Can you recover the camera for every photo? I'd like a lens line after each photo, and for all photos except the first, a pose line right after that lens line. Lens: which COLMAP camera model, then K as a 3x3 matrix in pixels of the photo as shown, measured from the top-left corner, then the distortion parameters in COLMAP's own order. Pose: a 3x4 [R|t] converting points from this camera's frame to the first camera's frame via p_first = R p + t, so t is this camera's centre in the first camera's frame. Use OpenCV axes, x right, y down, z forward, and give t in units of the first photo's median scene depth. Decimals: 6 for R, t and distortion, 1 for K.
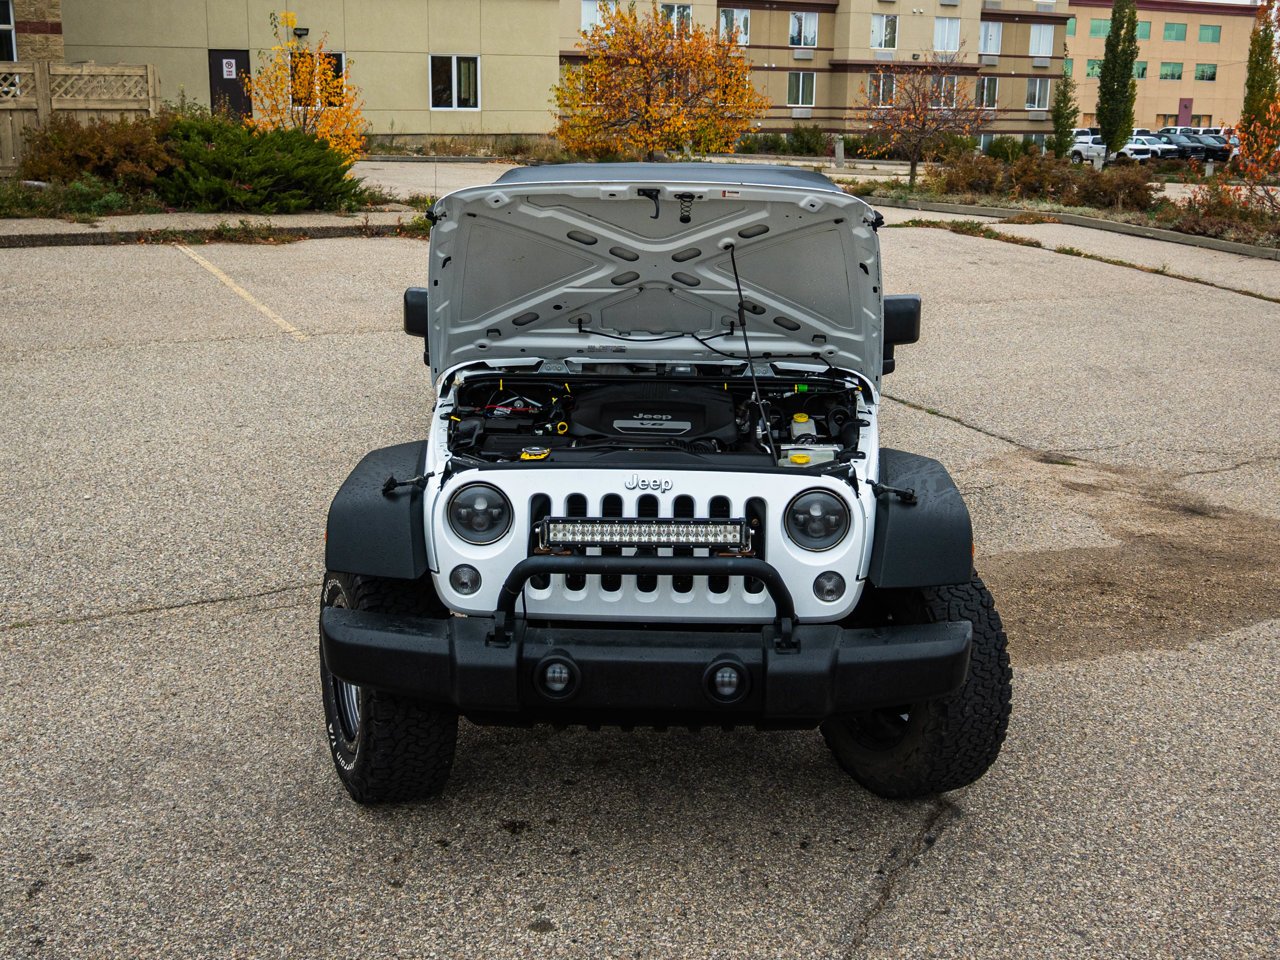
lens RADIAL K [[1503.7, 0, 639.9], [0, 1503.7, 432.6], [0, 0, 1]] dist [-0.020105, -0.025995]
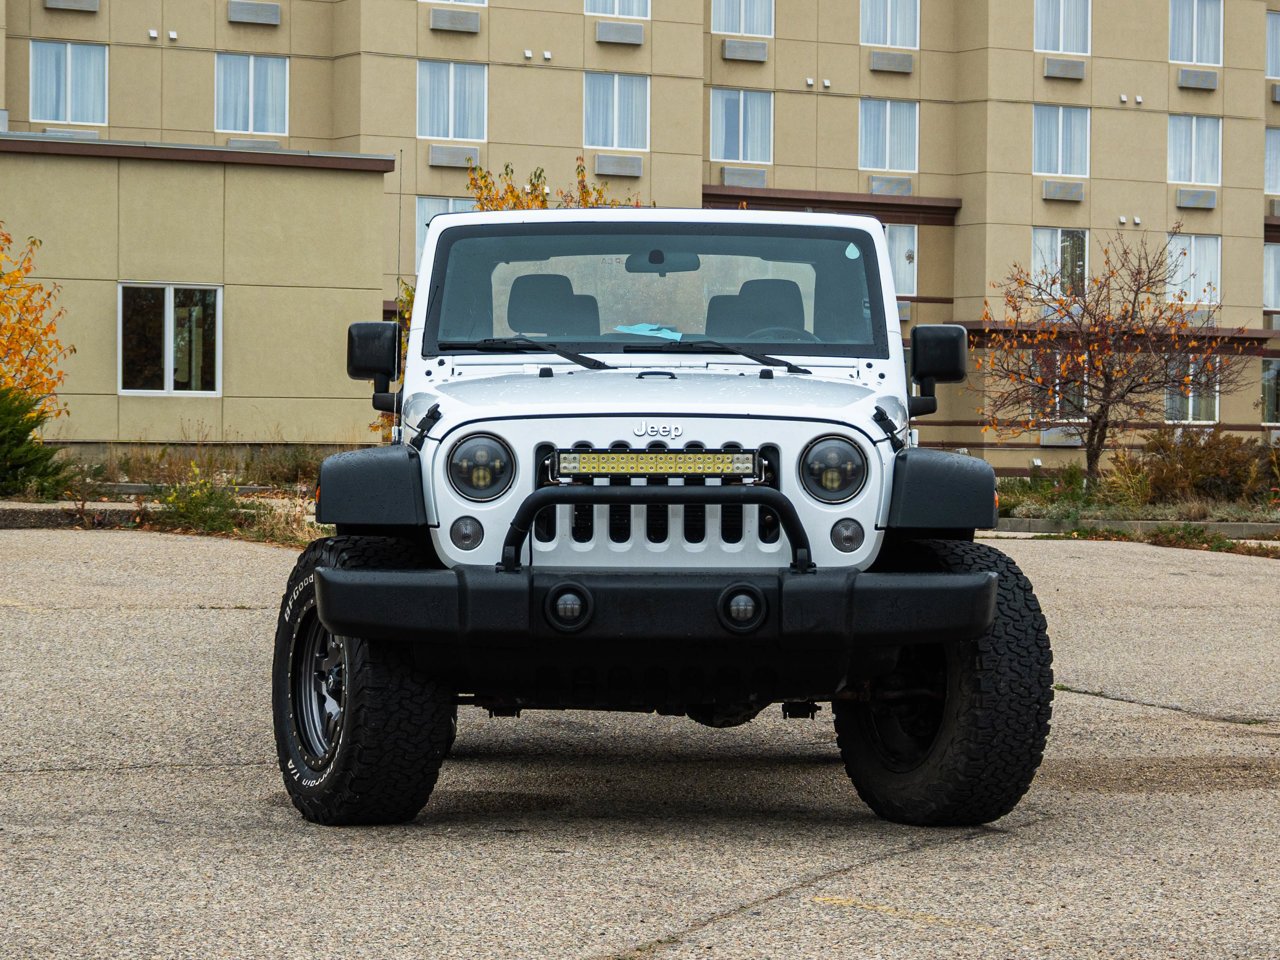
lens RADIAL K [[3697.0, 0, 577.9], [0, 3697.0, 479.1], [0, 0, 1]] dist [0.110269, -1.311487]
pose [[0.999852, -0.003120, 0.016898, -0.062916], [0.006726, 0.975979, -0.217762, 0.425506], [-0.015813, 0.217843, 0.975856, -0.960458]]
